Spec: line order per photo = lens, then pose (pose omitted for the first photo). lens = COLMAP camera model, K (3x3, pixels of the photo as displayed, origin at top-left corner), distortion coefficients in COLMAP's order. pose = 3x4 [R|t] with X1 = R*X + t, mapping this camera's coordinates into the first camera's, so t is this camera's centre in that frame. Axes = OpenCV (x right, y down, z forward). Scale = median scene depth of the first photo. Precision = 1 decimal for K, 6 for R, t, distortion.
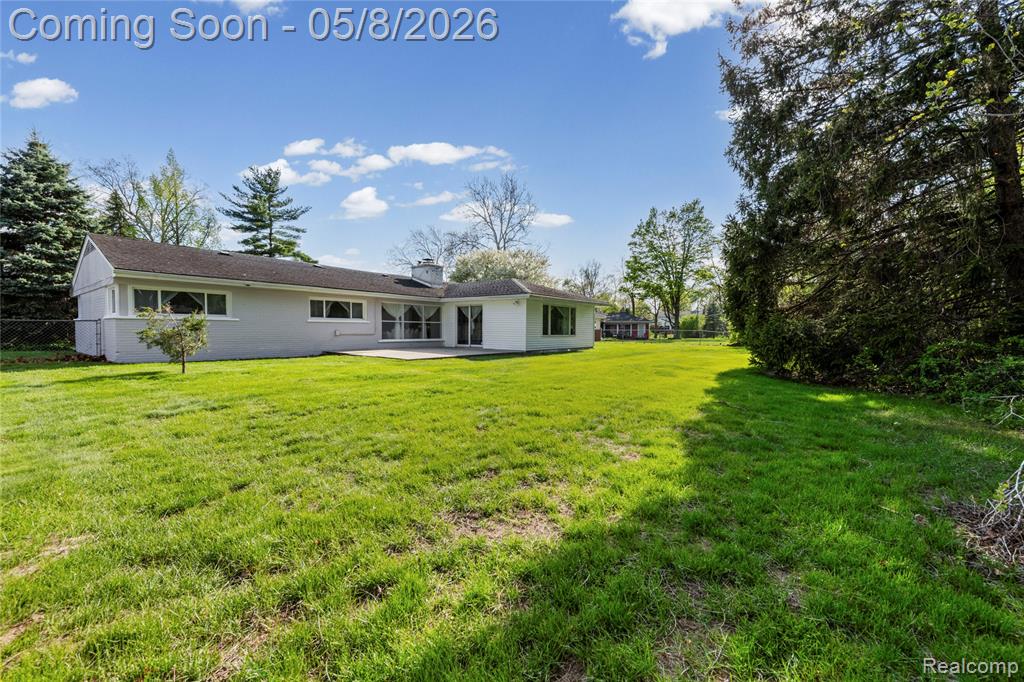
lens RADIAL K [[404.8, 0, 512.0], [0, 404.8, 341.0], [0, 0, 1]] dist [0.011607, -0.000887]
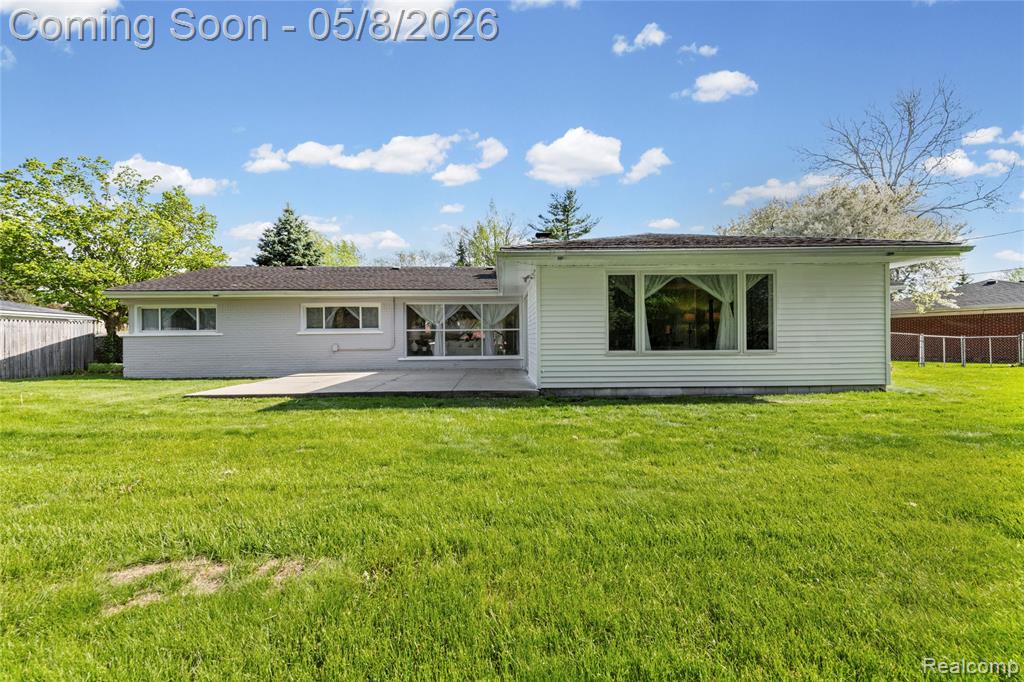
lens RADIAL K [[404.8, 0, 512.0], [0, 404.8, 341.0], [0, 0, 1]] dist [0.011607, -0.000887]
pose [[0.635233, -0.015238, -0.772170, 0.305323], [-0.008459, 0.999608, -0.026686, -0.012276], [0.772274, 0.023484, 0.634855, 0.622347]]
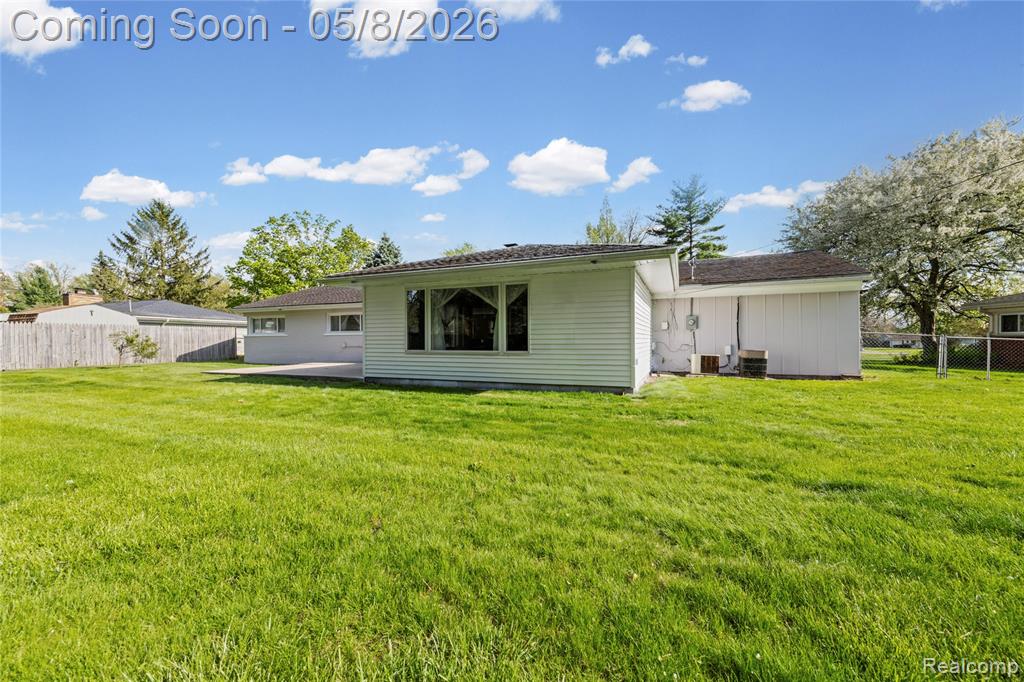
lens RADIAL K [[409.8, 0, 512.0], [0, 409.8, 341.0], [0, 0, 1]] dist [0.002494, -0.000820]
pose [[0.259985, -0.007392, -0.965584, 0.579821], [-0.021868, 0.999669, -0.013541, -0.020666], [0.965365, 0.024636, 0.259738, 0.925625]]
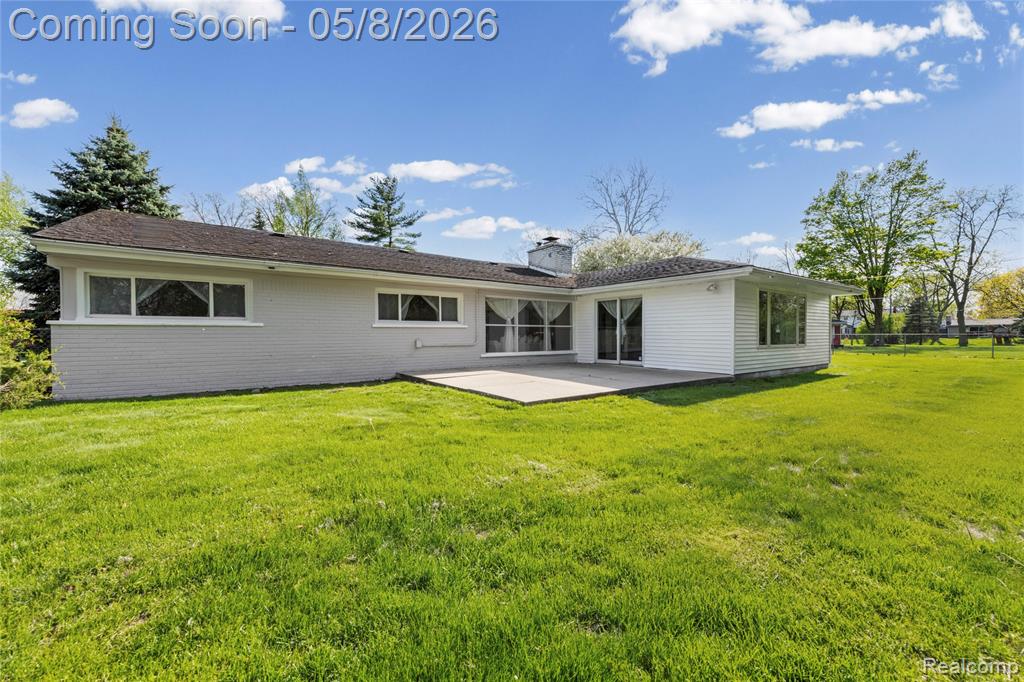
lens RADIAL K [[404.8, 0, 512.0], [0, 404.8, 341.0], [0, 0, 1]] dist [0.011607, -0.000887]
pose [[0.961923, -0.006077, -0.273252, -0.090772], [0.001683, 0.999866, -0.016310, -0.011200], [0.273314, 0.015229, 0.961804, 0.341140]]
